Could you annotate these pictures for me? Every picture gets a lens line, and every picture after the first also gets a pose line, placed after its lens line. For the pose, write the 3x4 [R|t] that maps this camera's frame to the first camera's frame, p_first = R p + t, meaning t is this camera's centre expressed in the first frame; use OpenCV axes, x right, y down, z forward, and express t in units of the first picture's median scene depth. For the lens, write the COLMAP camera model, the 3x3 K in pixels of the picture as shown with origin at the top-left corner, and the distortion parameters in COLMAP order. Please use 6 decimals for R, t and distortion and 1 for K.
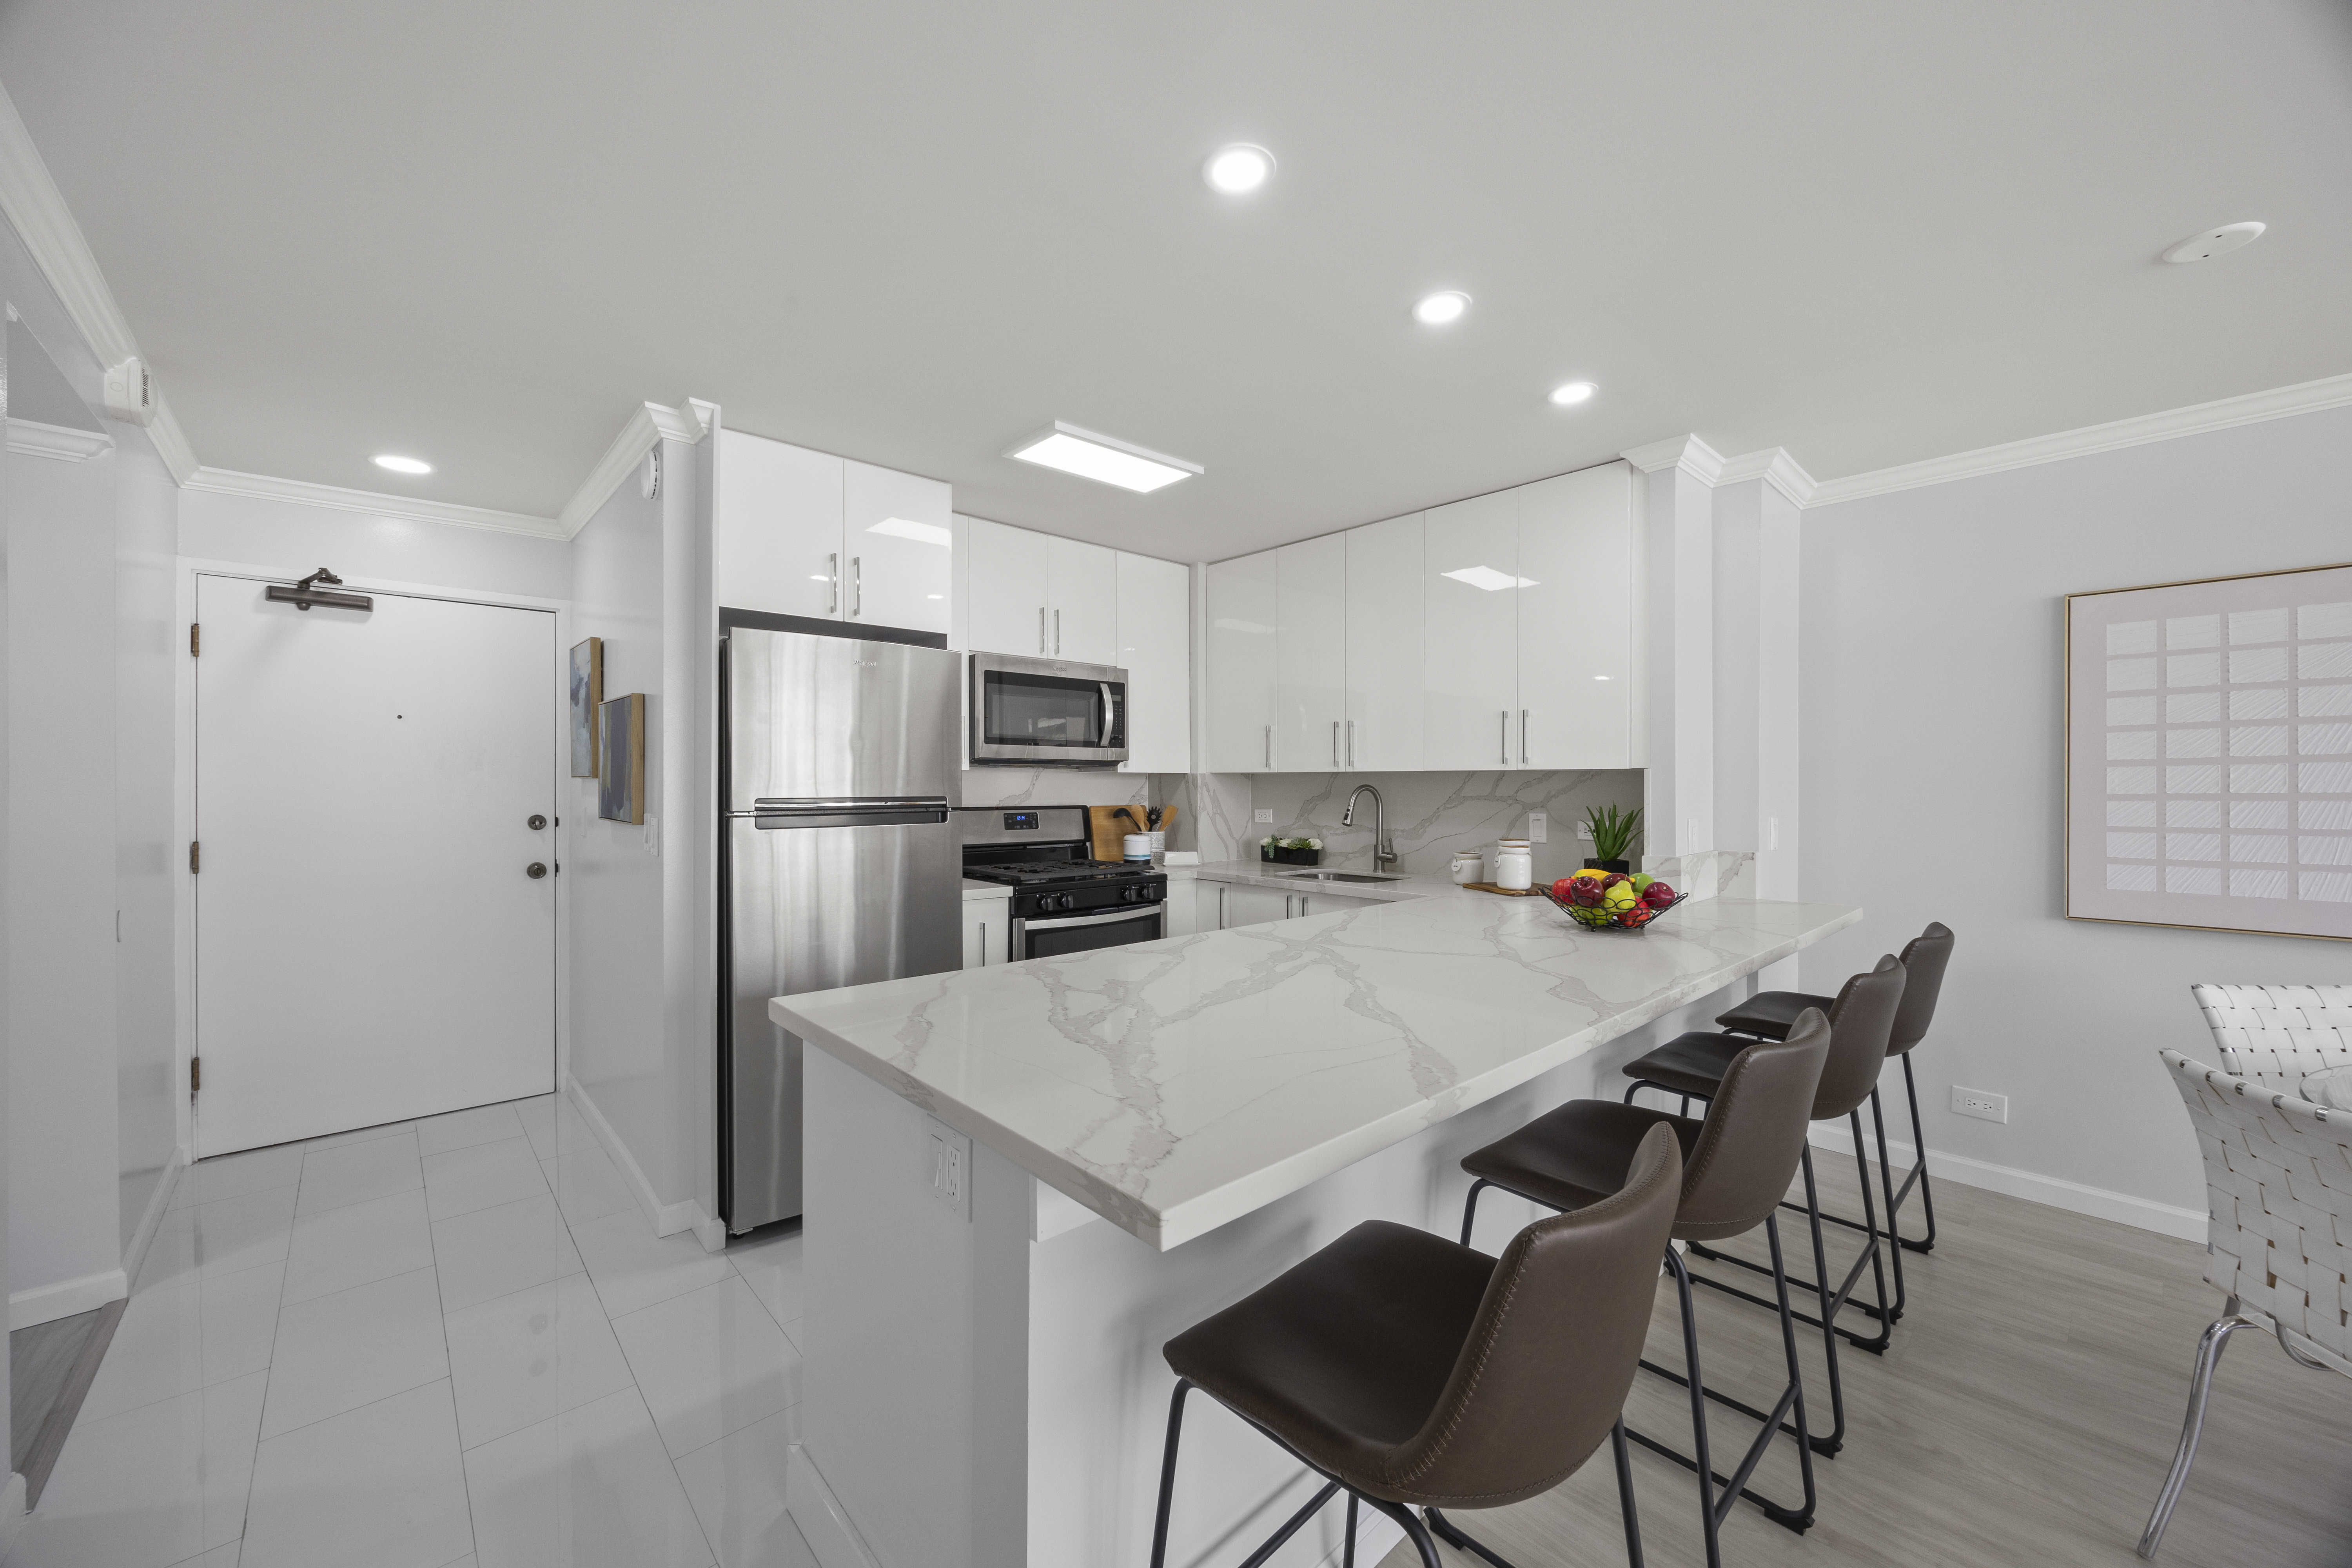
lens RADIAL K [[907.2, 0, 1178.3], [0, 907.2, 790.7], [0, 0, 1]] dist [-0.000192, -0.000082]
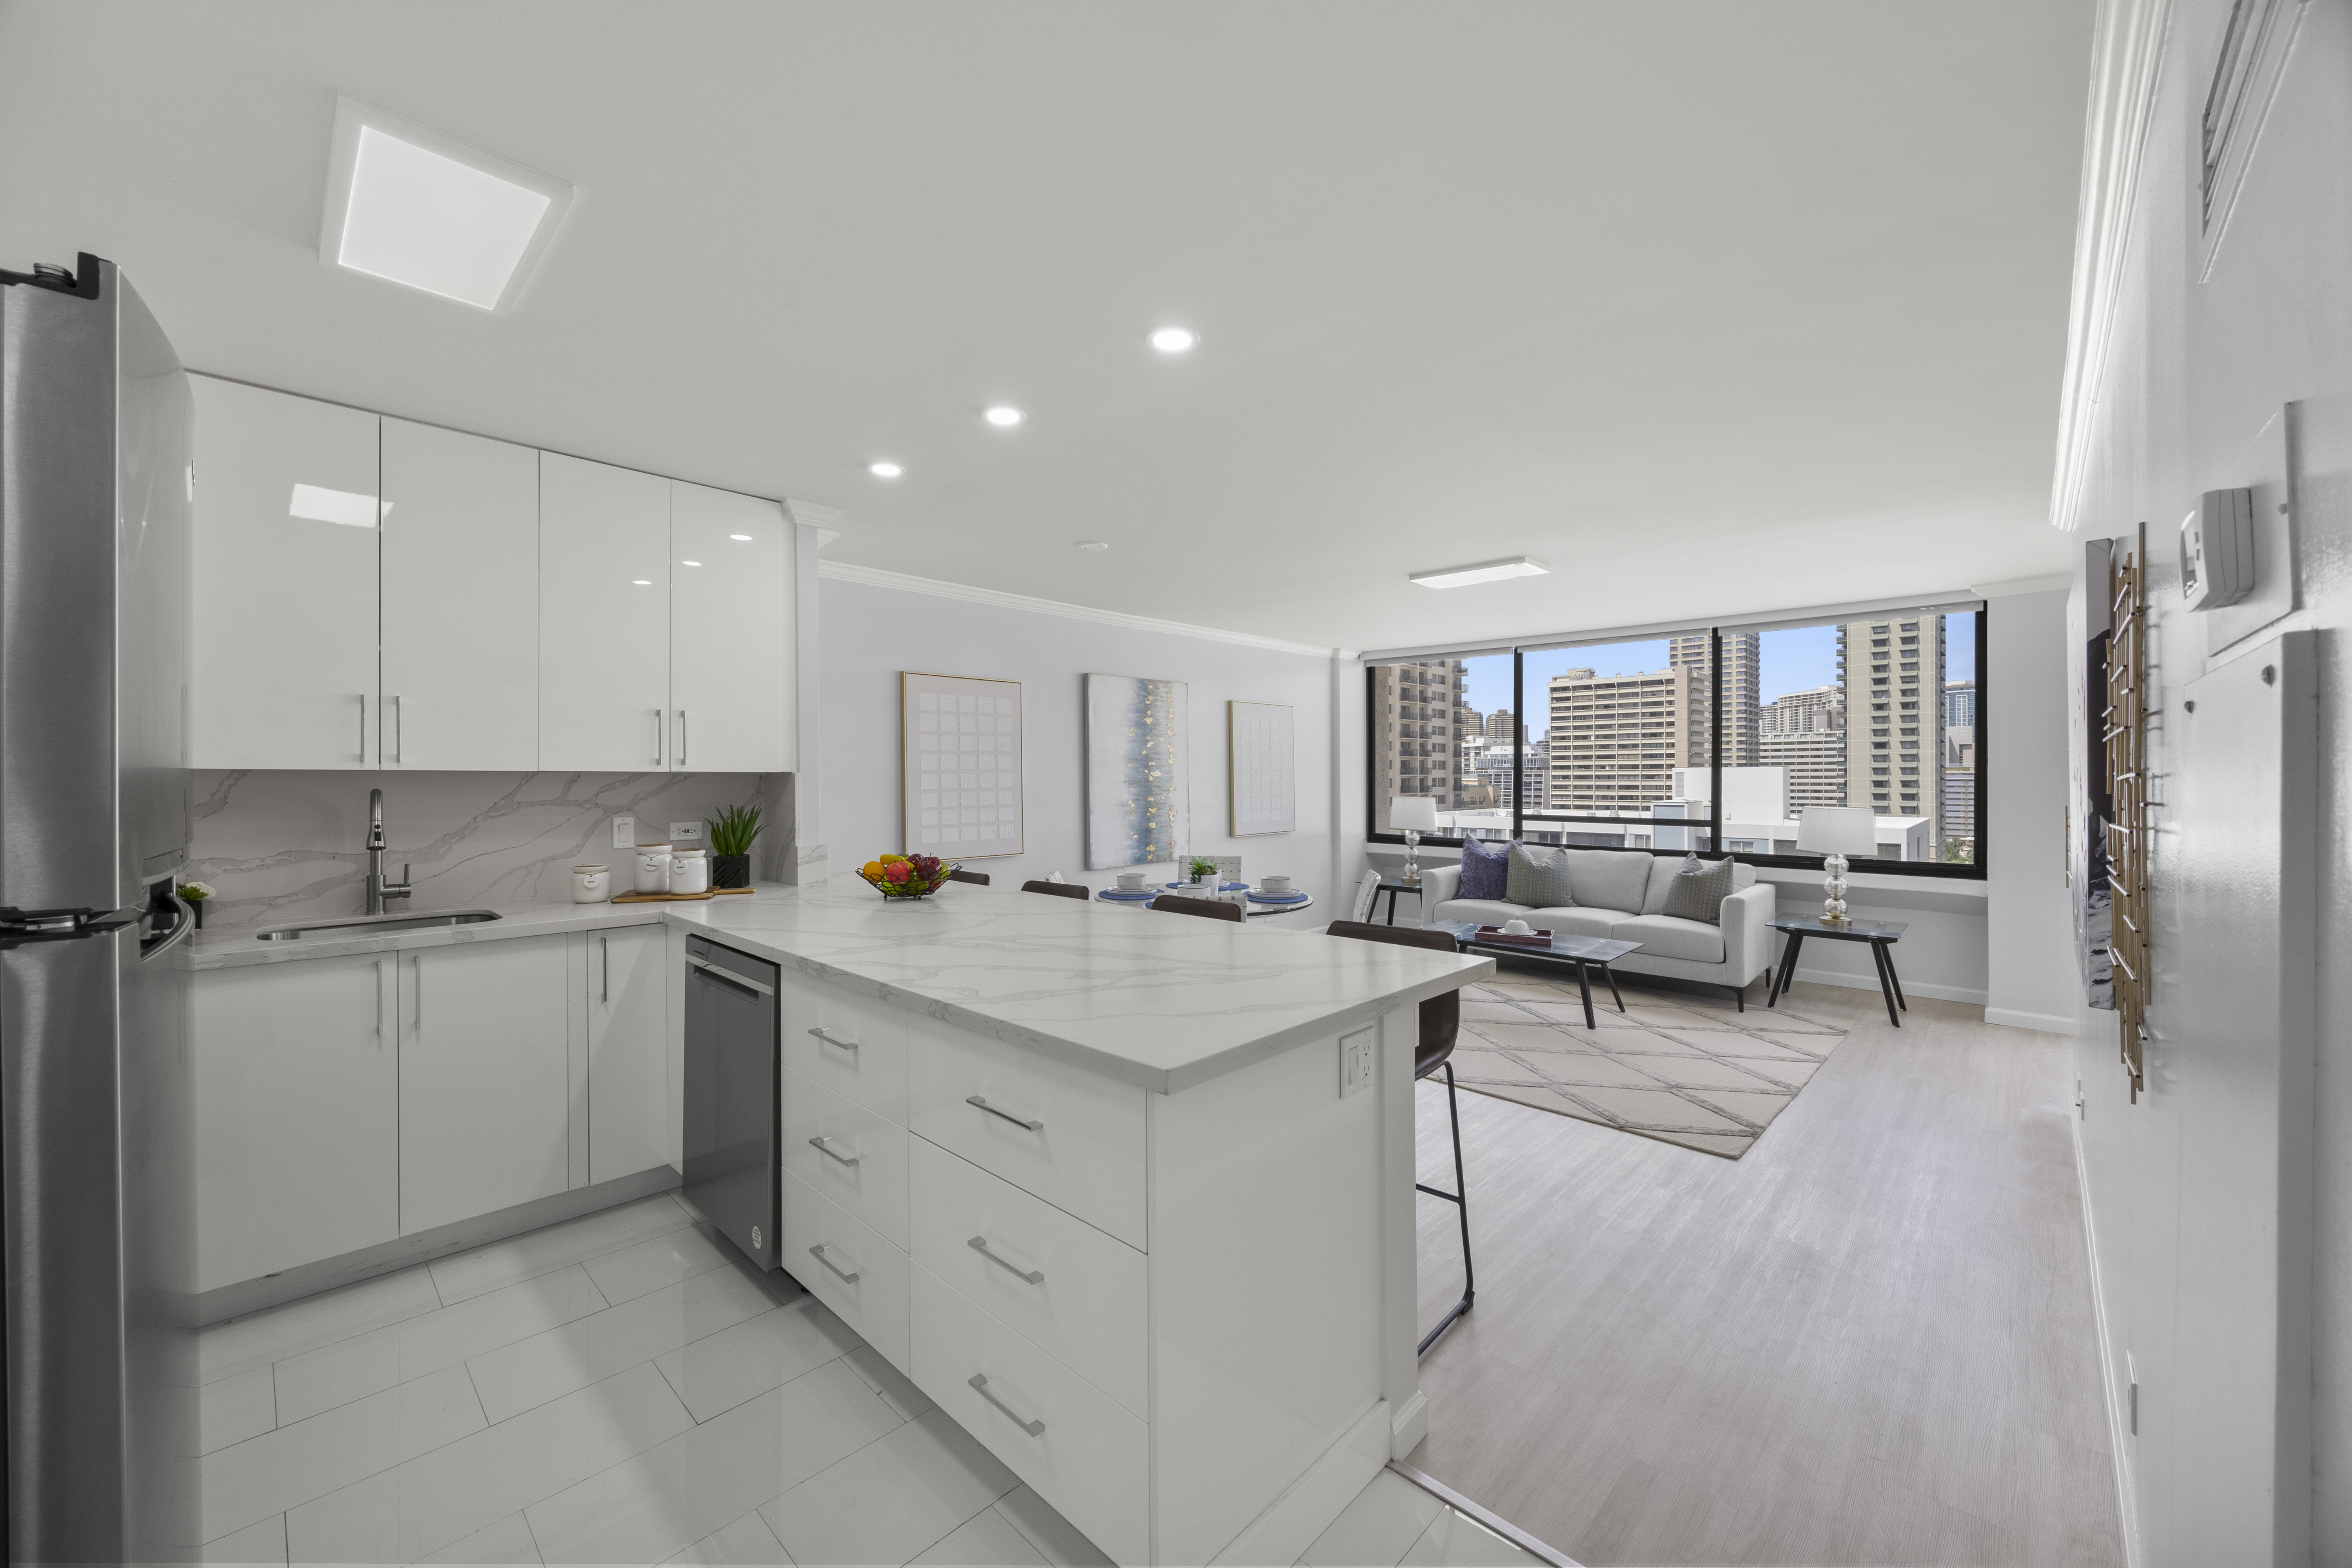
lens RADIAL K [[910.2, 0, 1184.3], [0, 910.2, 785.0], [0, 0, 1]] dist [-0.001387, -0.000282]
pose [[-0.090367, -0.007826, 0.995878, -0.640569], [0.007097, 0.999939, 0.008502, -0.013255], [-0.995883, 0.007836, -0.090305, 0.544127]]
